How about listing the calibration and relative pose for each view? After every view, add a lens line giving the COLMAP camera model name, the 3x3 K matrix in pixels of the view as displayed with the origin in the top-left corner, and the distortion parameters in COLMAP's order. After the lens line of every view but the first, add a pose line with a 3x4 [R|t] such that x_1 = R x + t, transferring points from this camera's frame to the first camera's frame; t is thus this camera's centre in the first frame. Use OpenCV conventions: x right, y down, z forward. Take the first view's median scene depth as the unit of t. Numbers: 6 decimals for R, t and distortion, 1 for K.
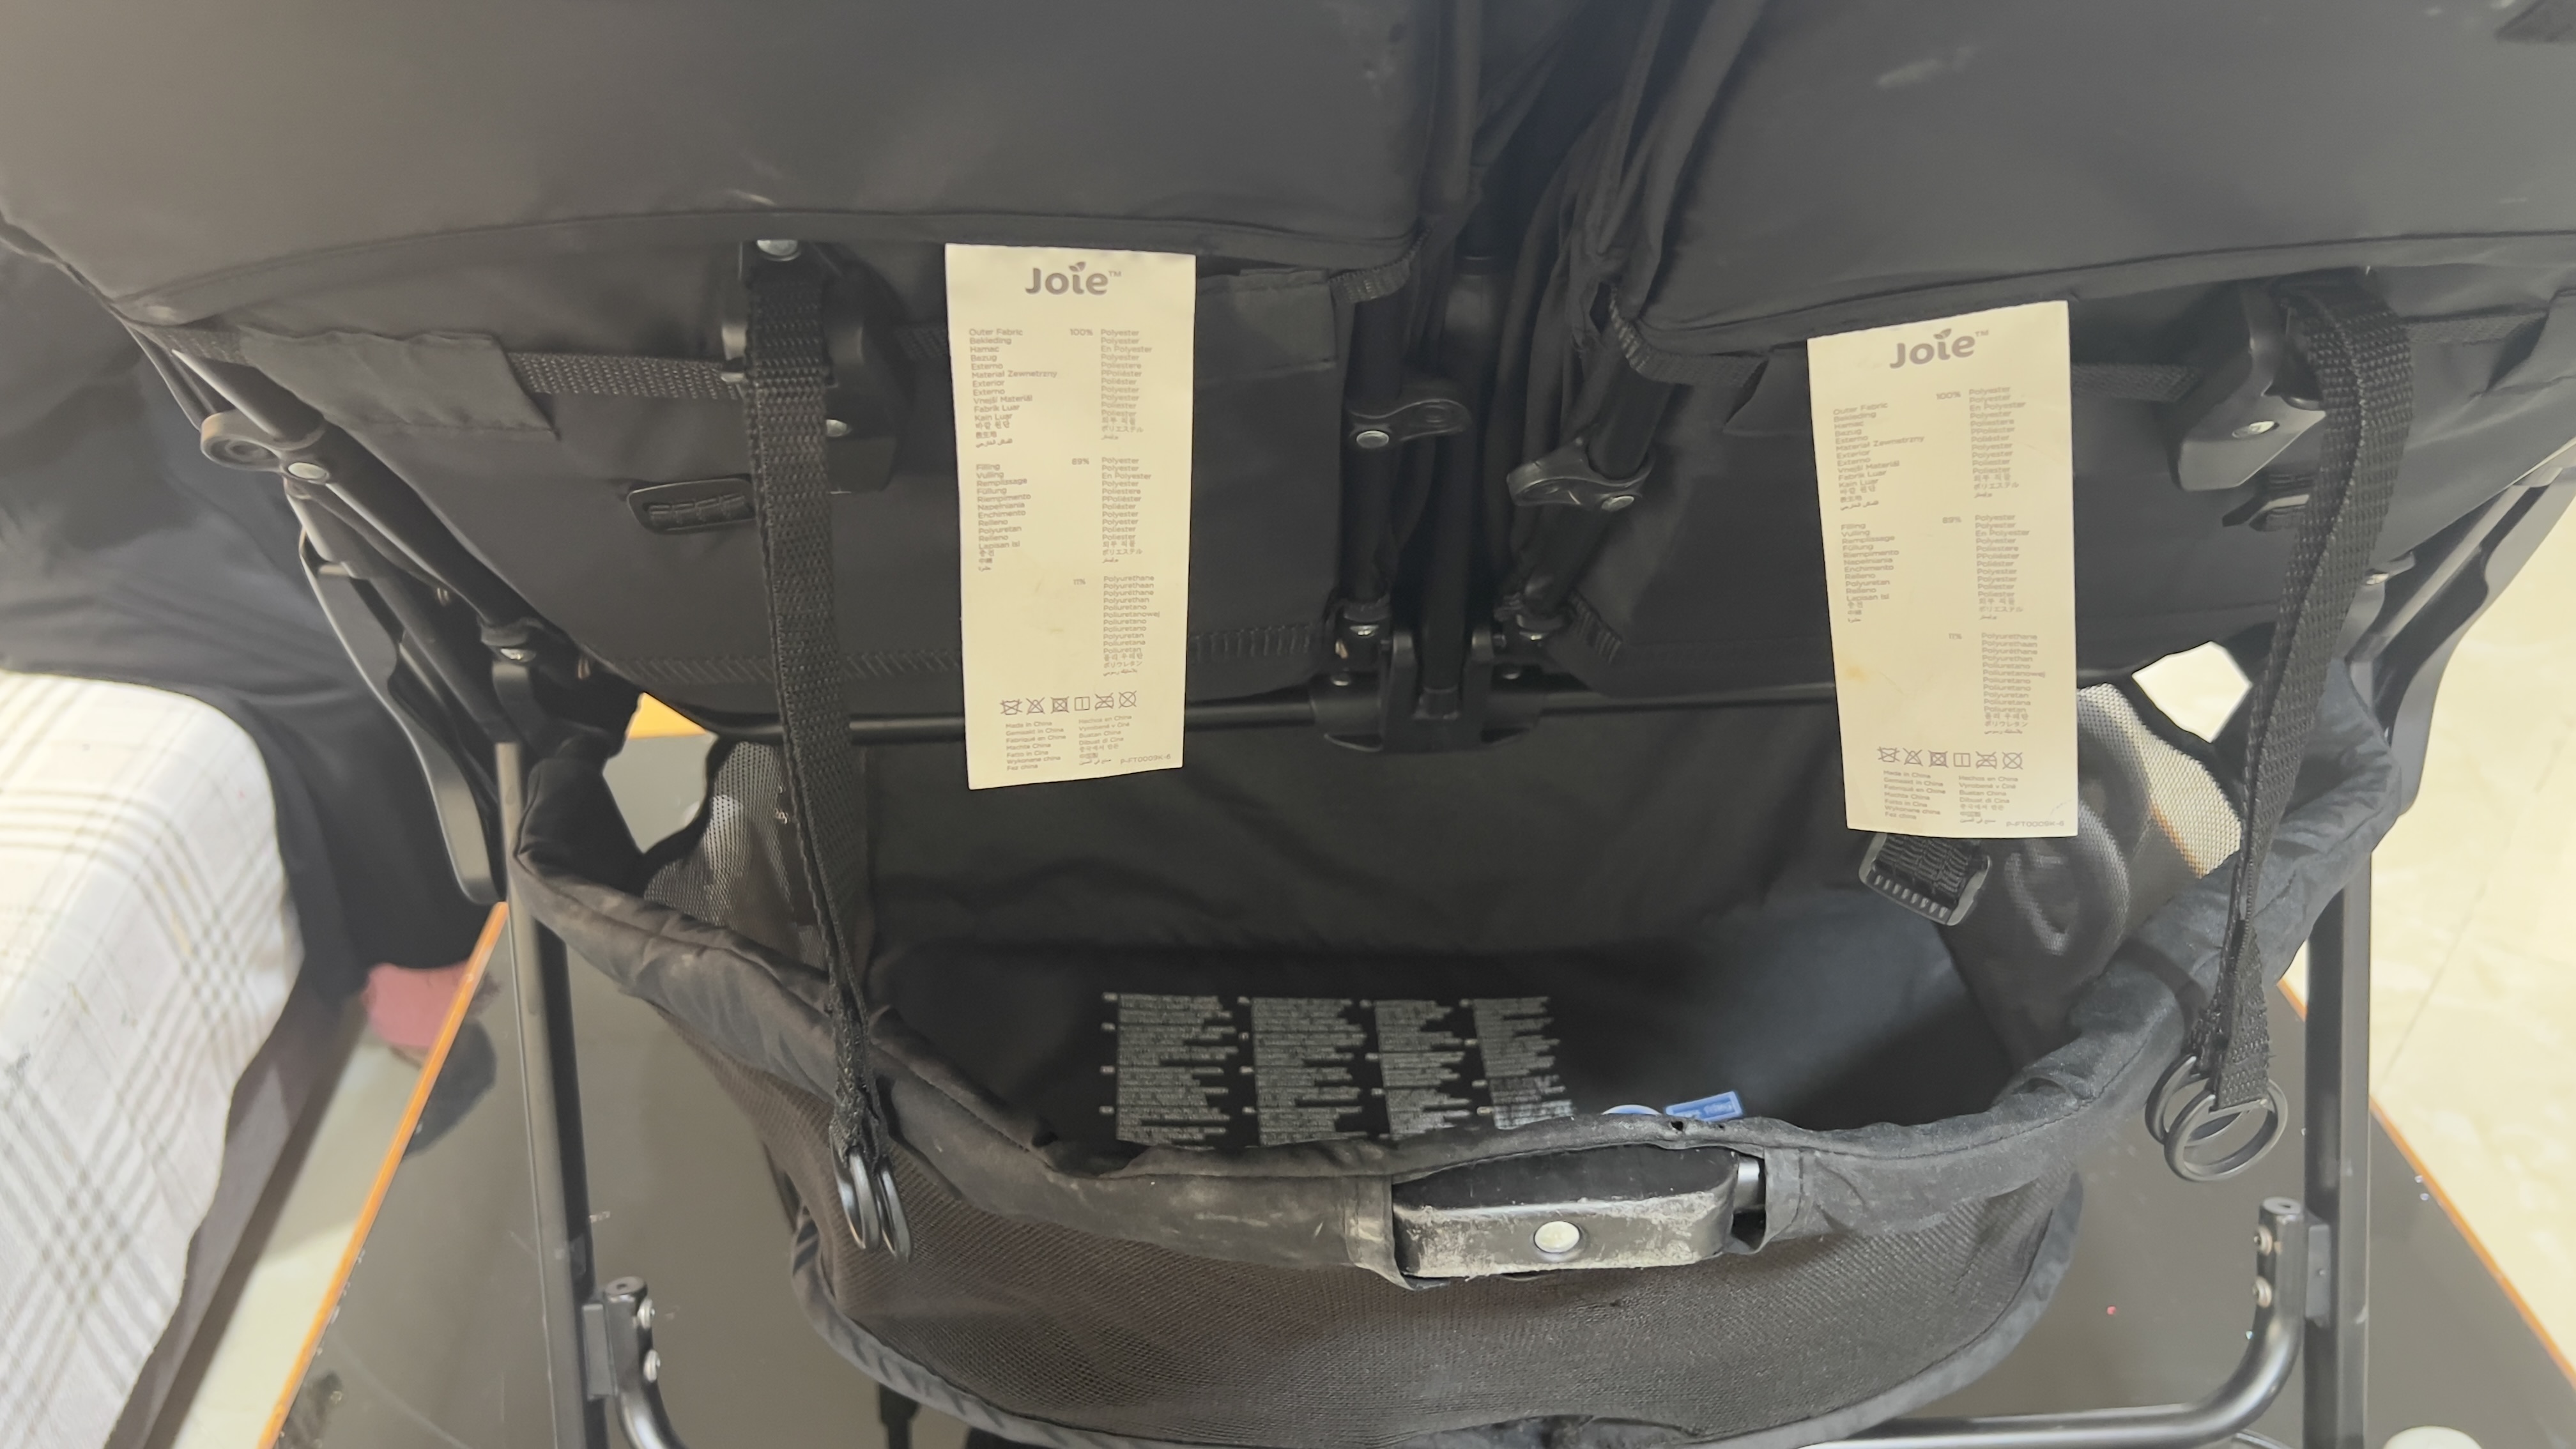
lens RADIAL K [[1941.6, 0, 1272.1], [0, 1941.6, 729.1], [0, 0, 1]] dist [0.040684, -0.054858]
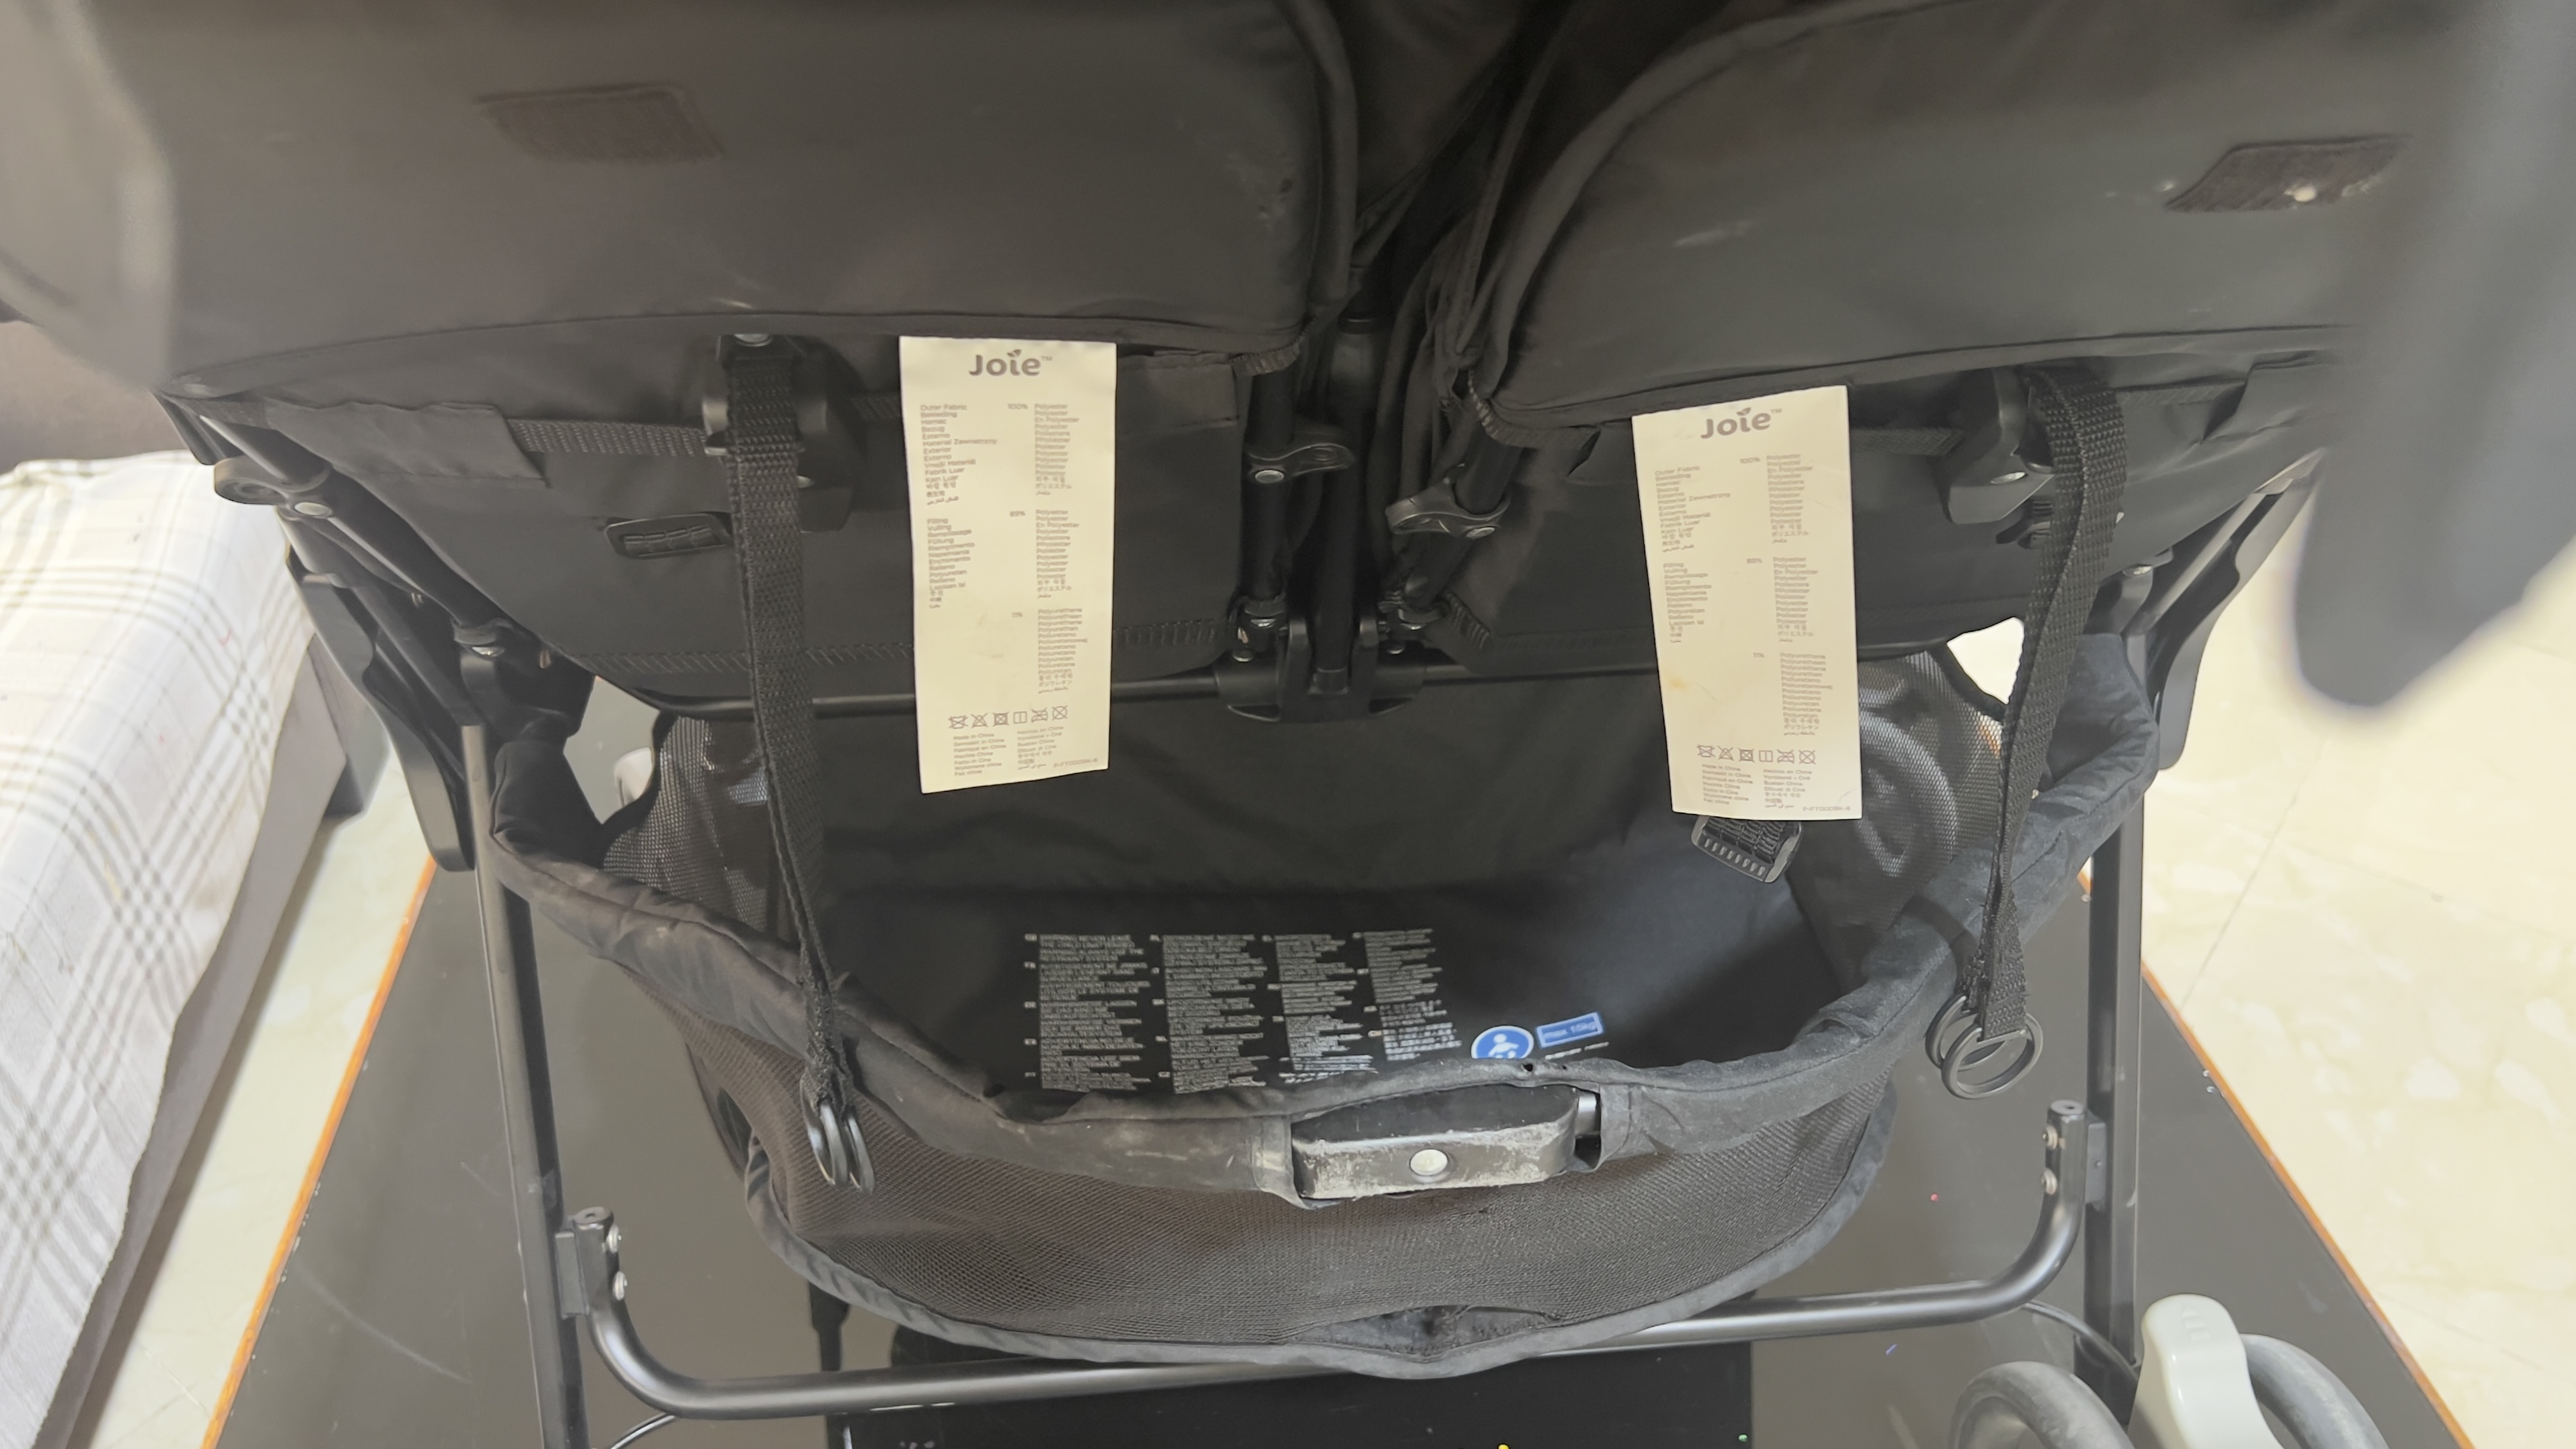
lens RADIAL K [[1936.9, 0, 1291.5], [0, 1936.9, 733.4], [0, 0, 1]] dist [0.058335, -0.080115]
pose [[0.998024, -0.011117, 0.061850, -0.006641], [0.007814, 0.998543, 0.053389, -0.053466], [-0.062354, -0.052800, 0.996656, -0.135455]]
